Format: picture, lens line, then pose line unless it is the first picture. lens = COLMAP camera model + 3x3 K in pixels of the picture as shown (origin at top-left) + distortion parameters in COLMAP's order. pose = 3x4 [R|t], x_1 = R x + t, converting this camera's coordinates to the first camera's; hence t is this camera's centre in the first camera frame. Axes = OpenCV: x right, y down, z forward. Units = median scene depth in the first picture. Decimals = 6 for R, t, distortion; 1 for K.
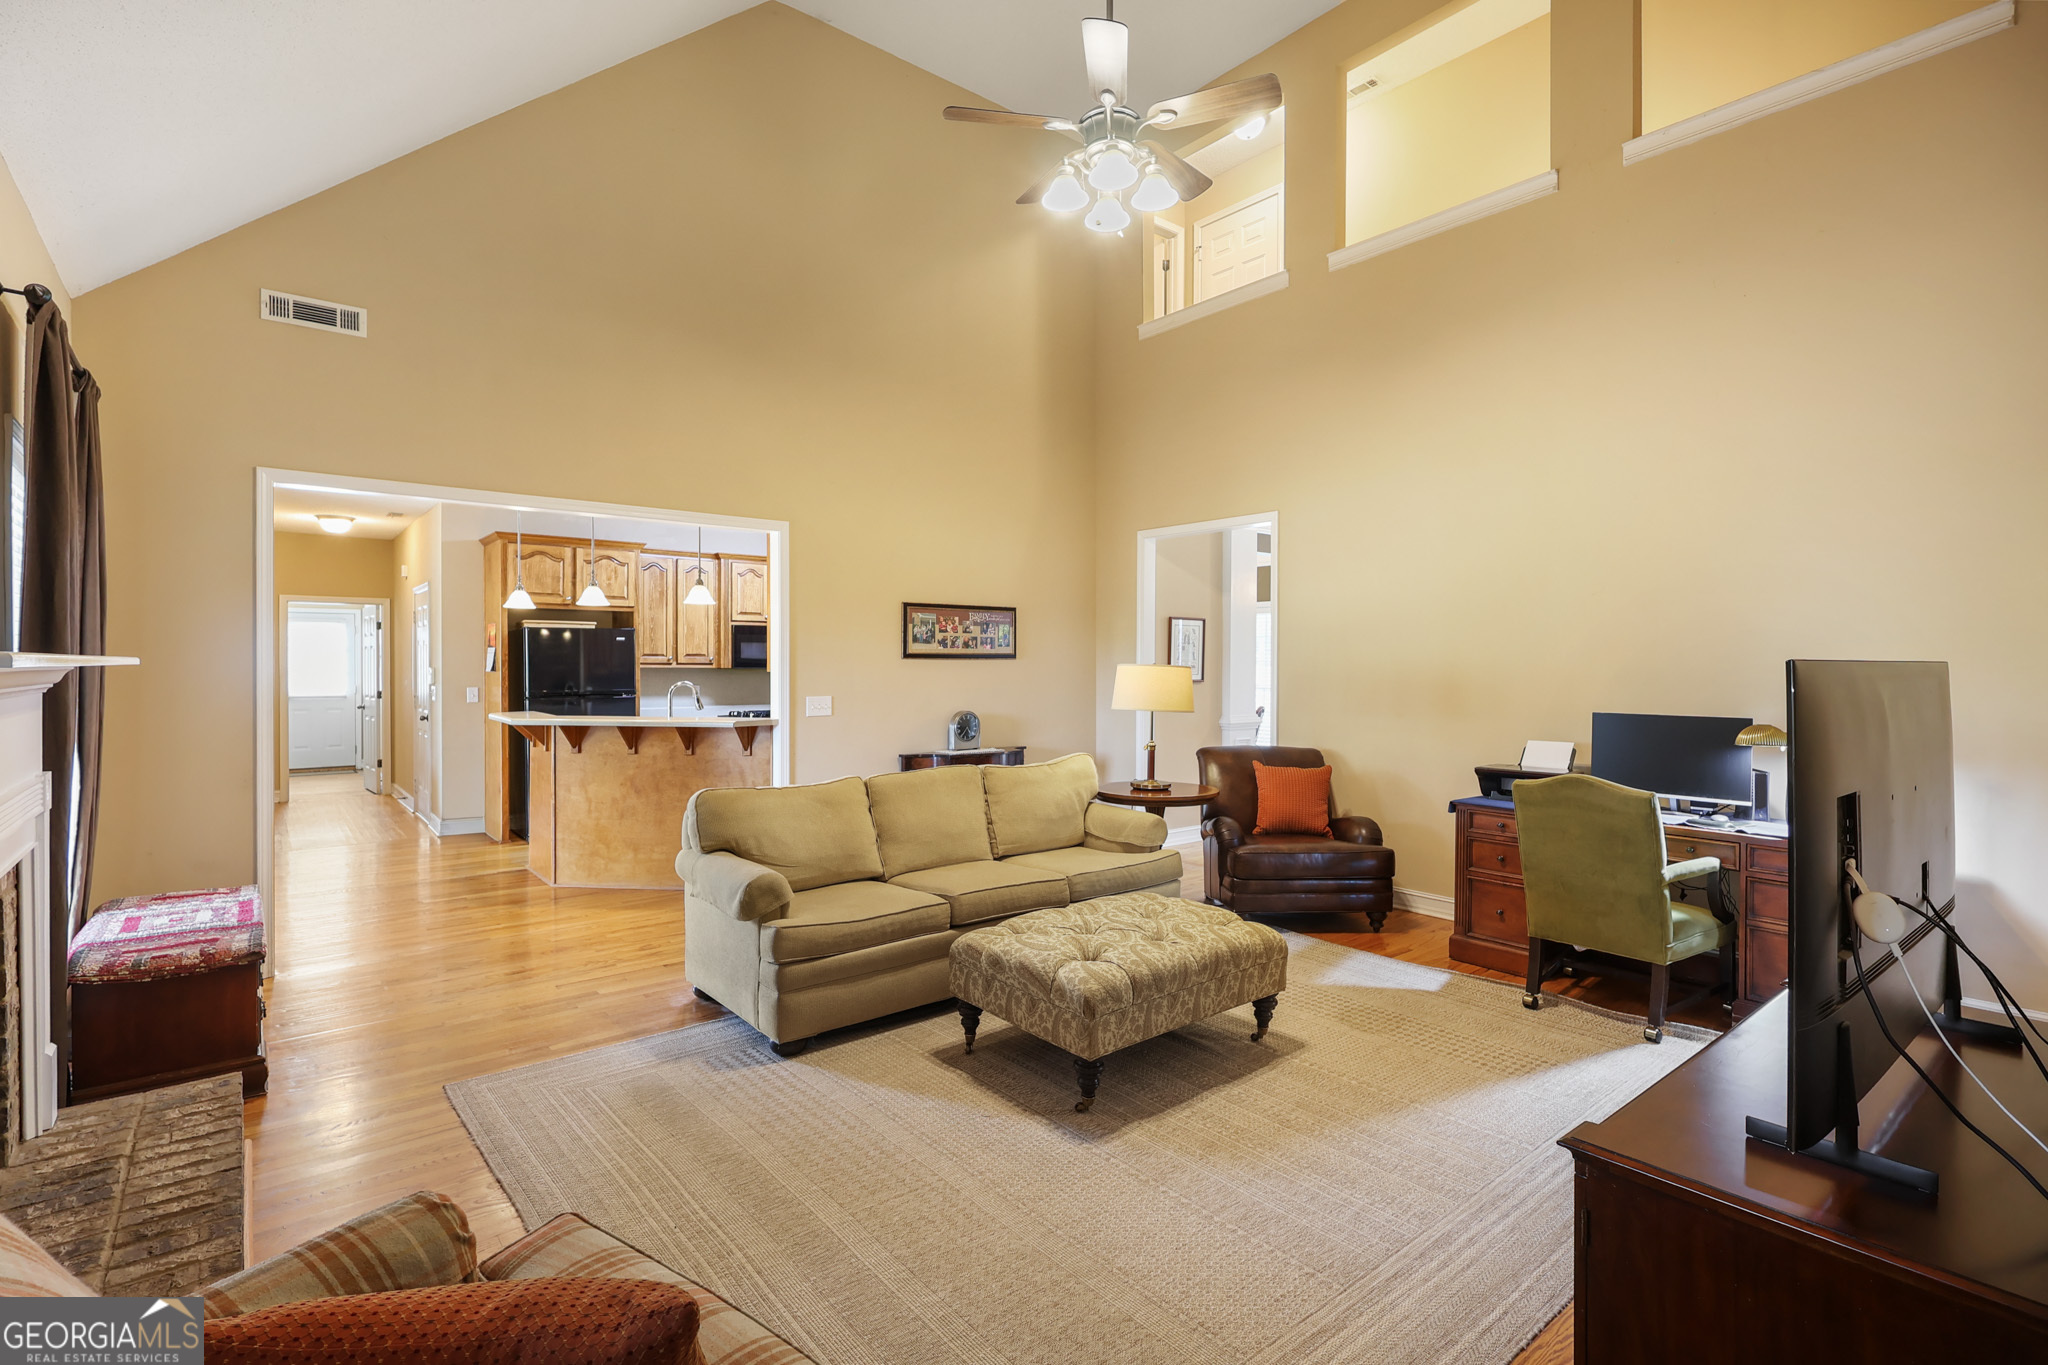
lens RADIAL K [[962.4, 0, 1021.6], [0, 962.4, 666.1], [0, 0, 1]] dist [-0.002398, 0.001746]
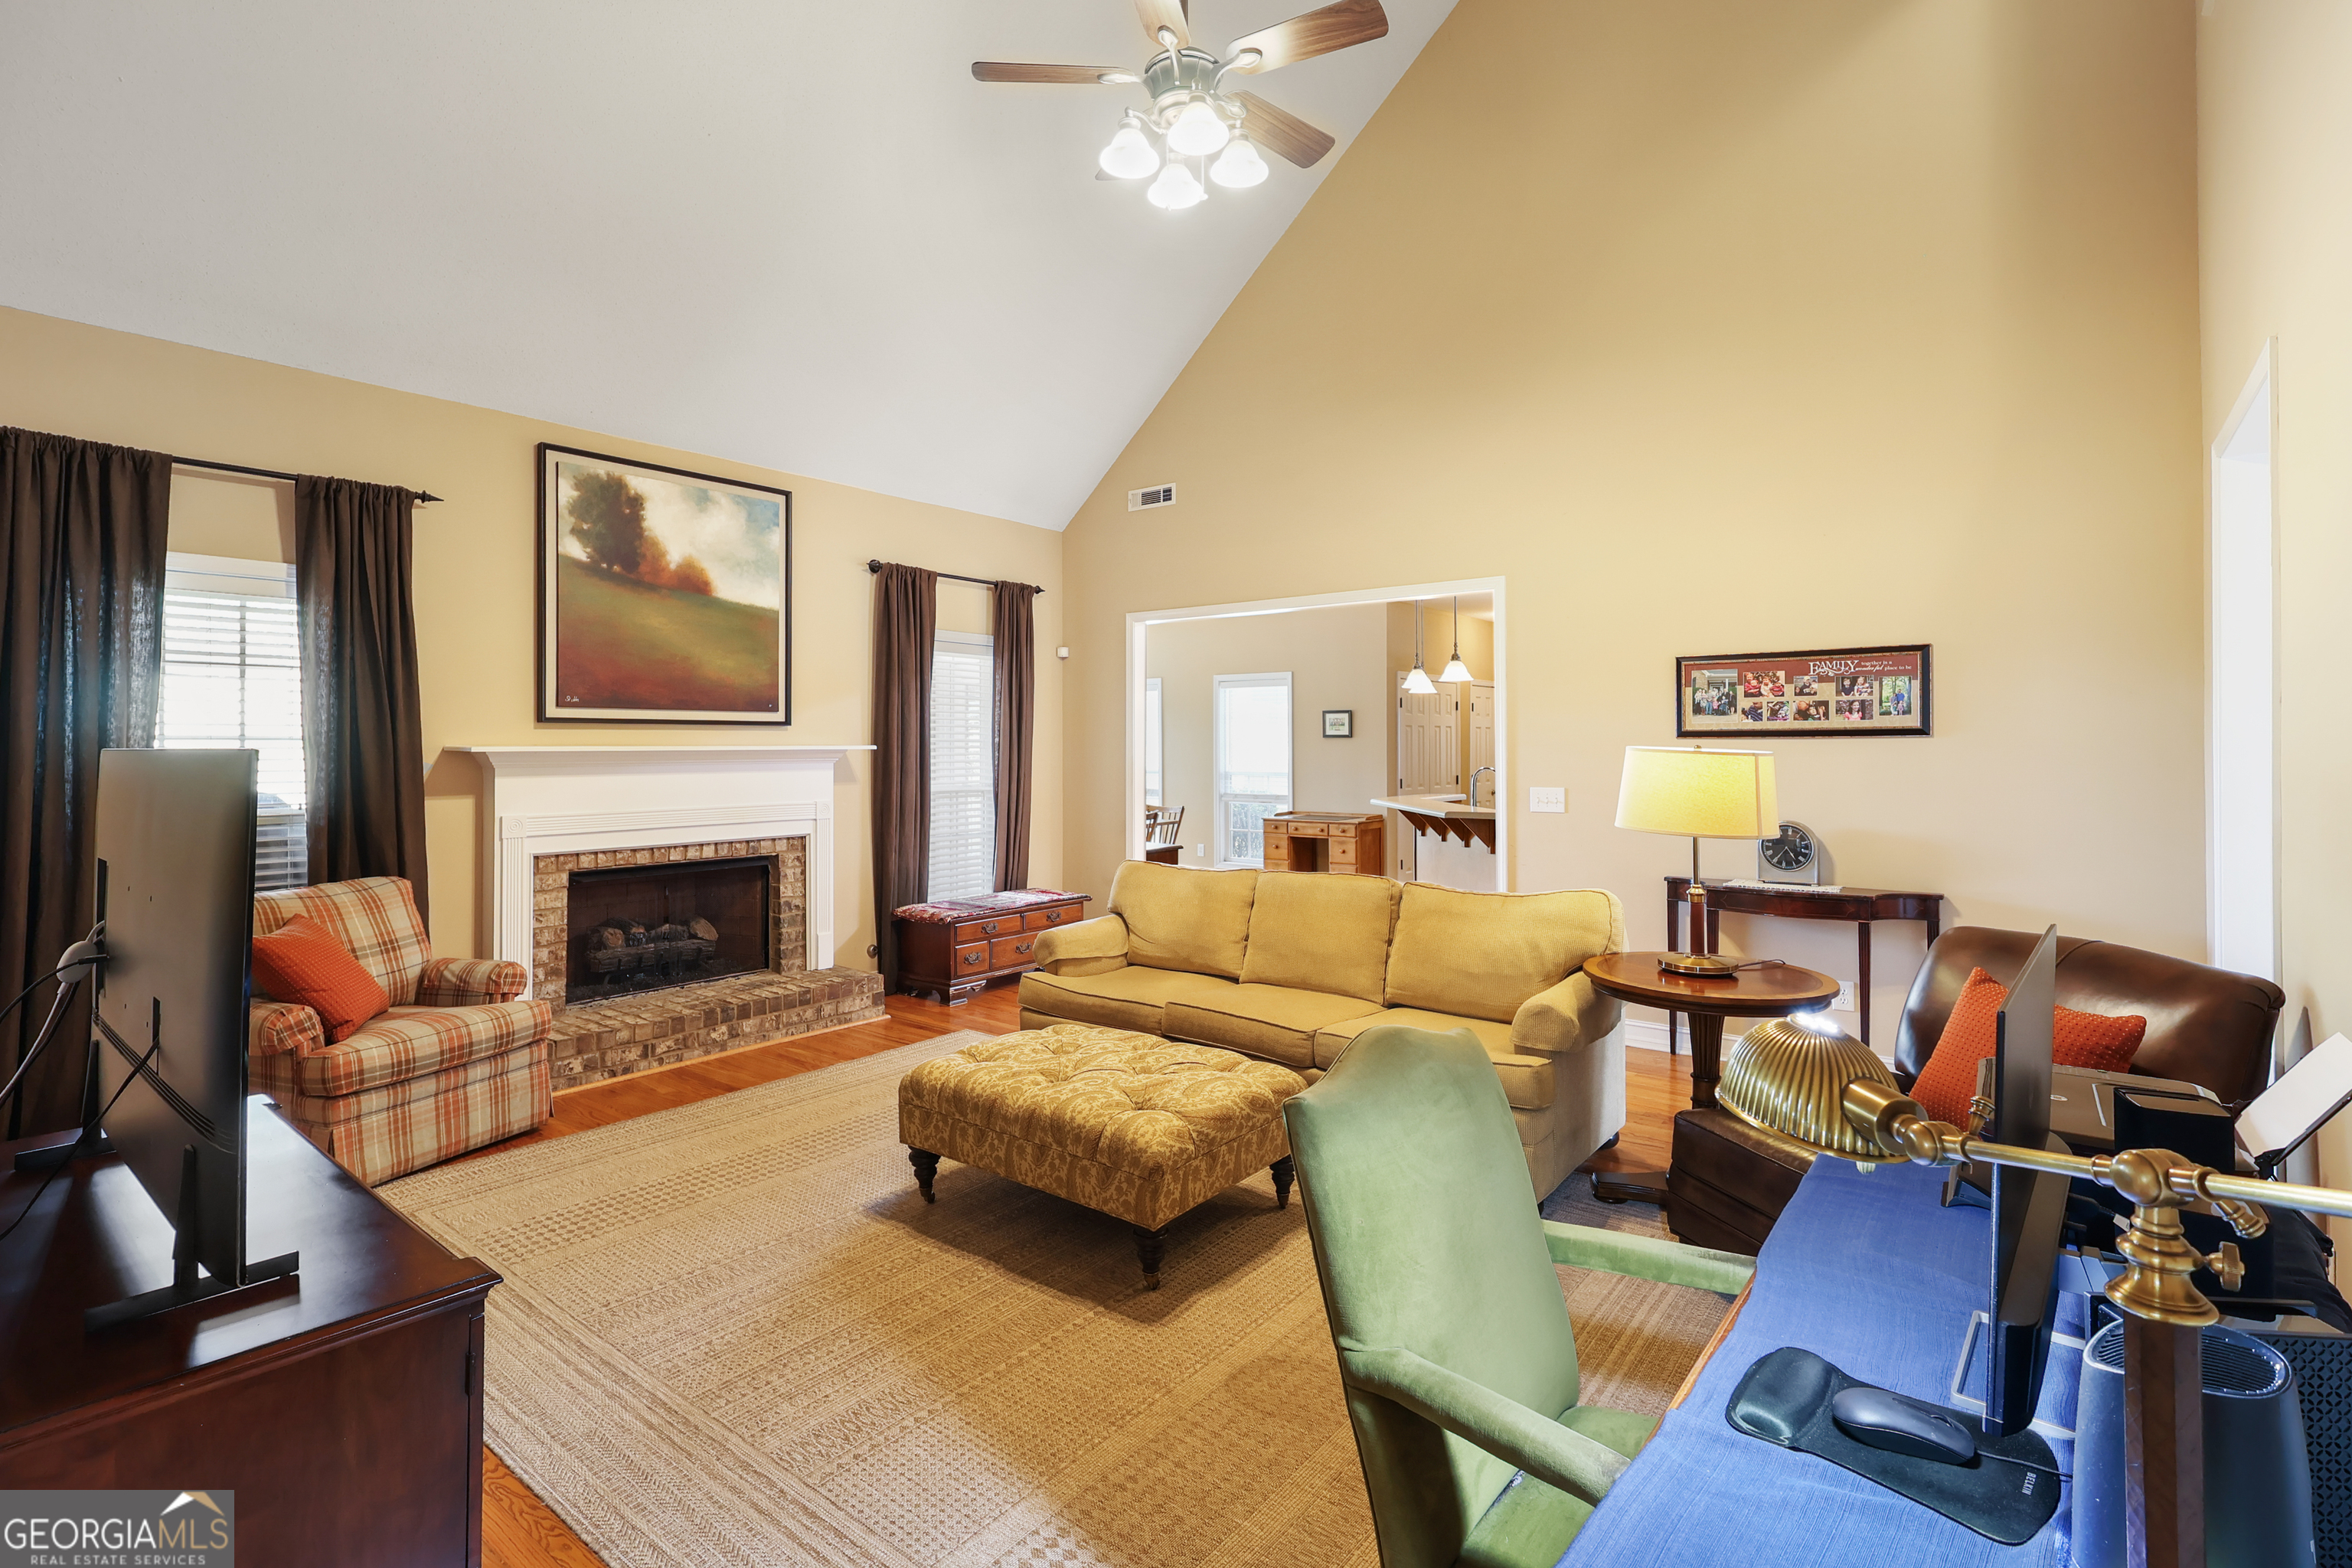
lens RADIAL K [[1105.3, 0, 1166.3], [0, 1105.3, 748.4], [0, 0, 1]] dist [-0.002398, 0.001746]
pose [[0.201702, -0.002924, -0.979443, 0.565353], [-0.000675, 0.999995, -0.003124, 0.002057], [0.979447, 0.001292, 0.201699, 0.468470]]
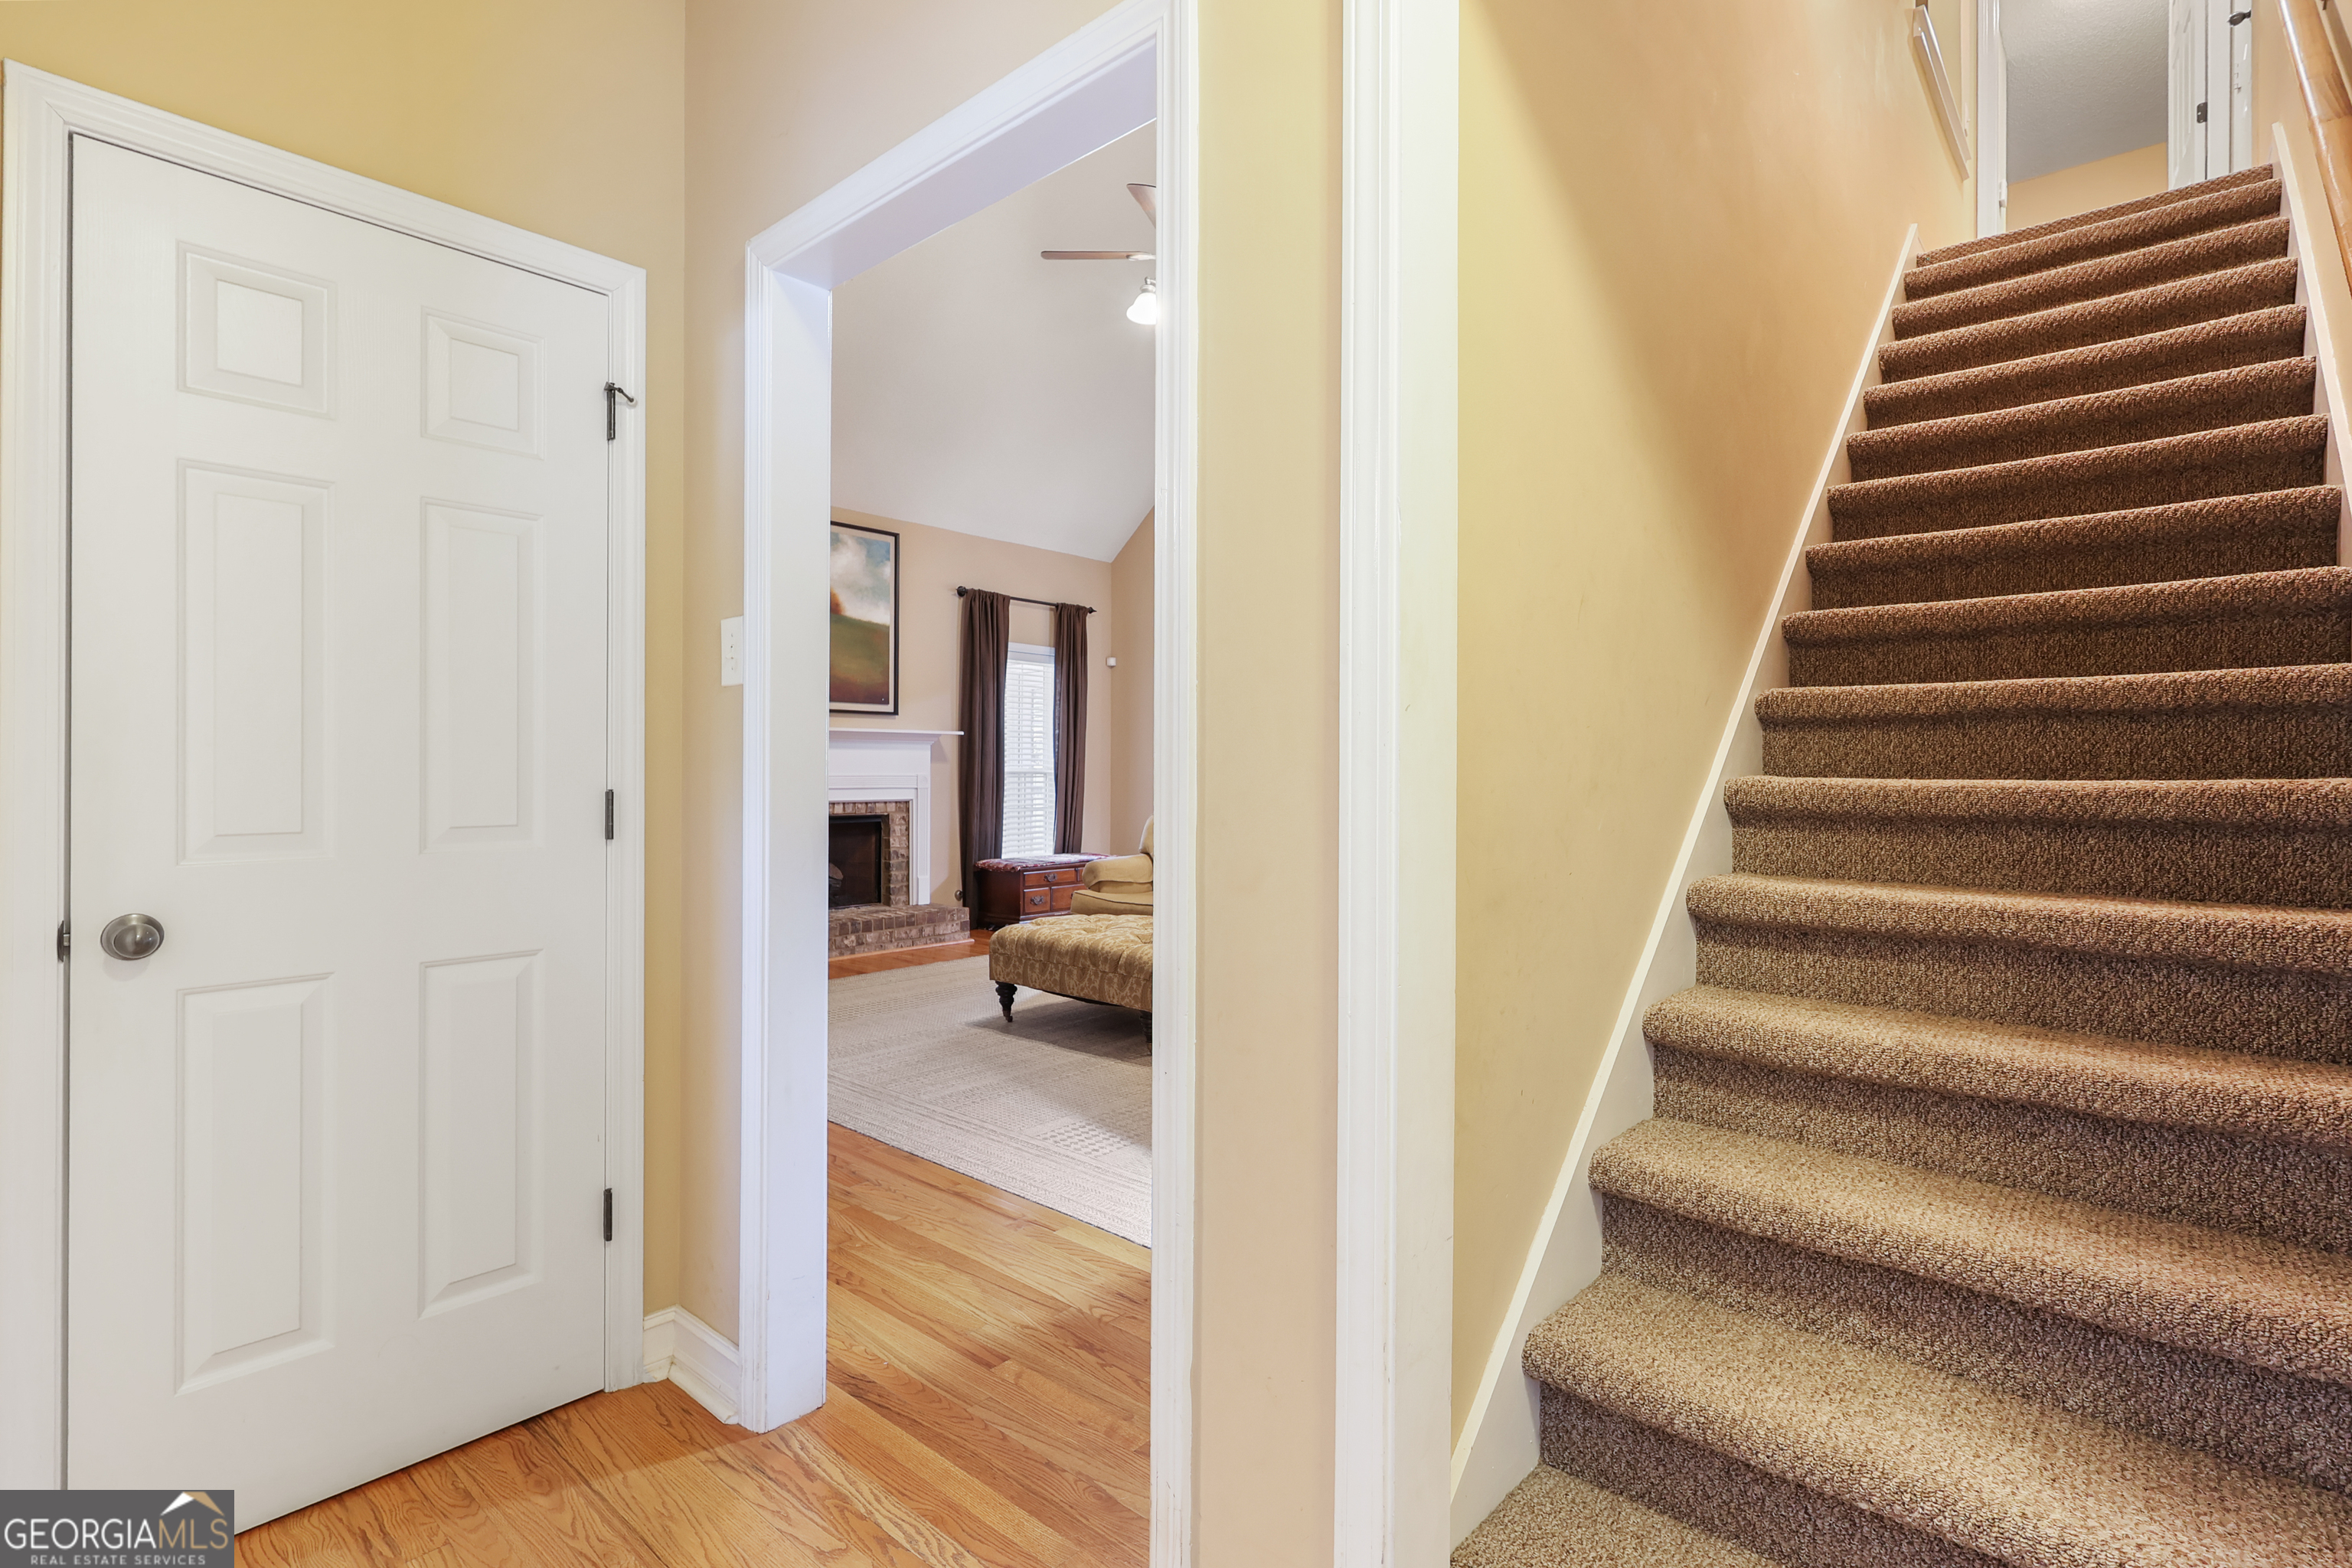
lens RADIAL K [[1105.3, 0, 1167.6], [0, 1105.3, 779.4], [0, 0, 1]] dist [-0.002398, 0.001746]
pose [[0.148689, 0.004734, -0.988873, 0.811302], [-0.006140, 0.999974, 0.003864, 0.041672], [0.988865, 0.005497, 0.148714, 0.458097]]
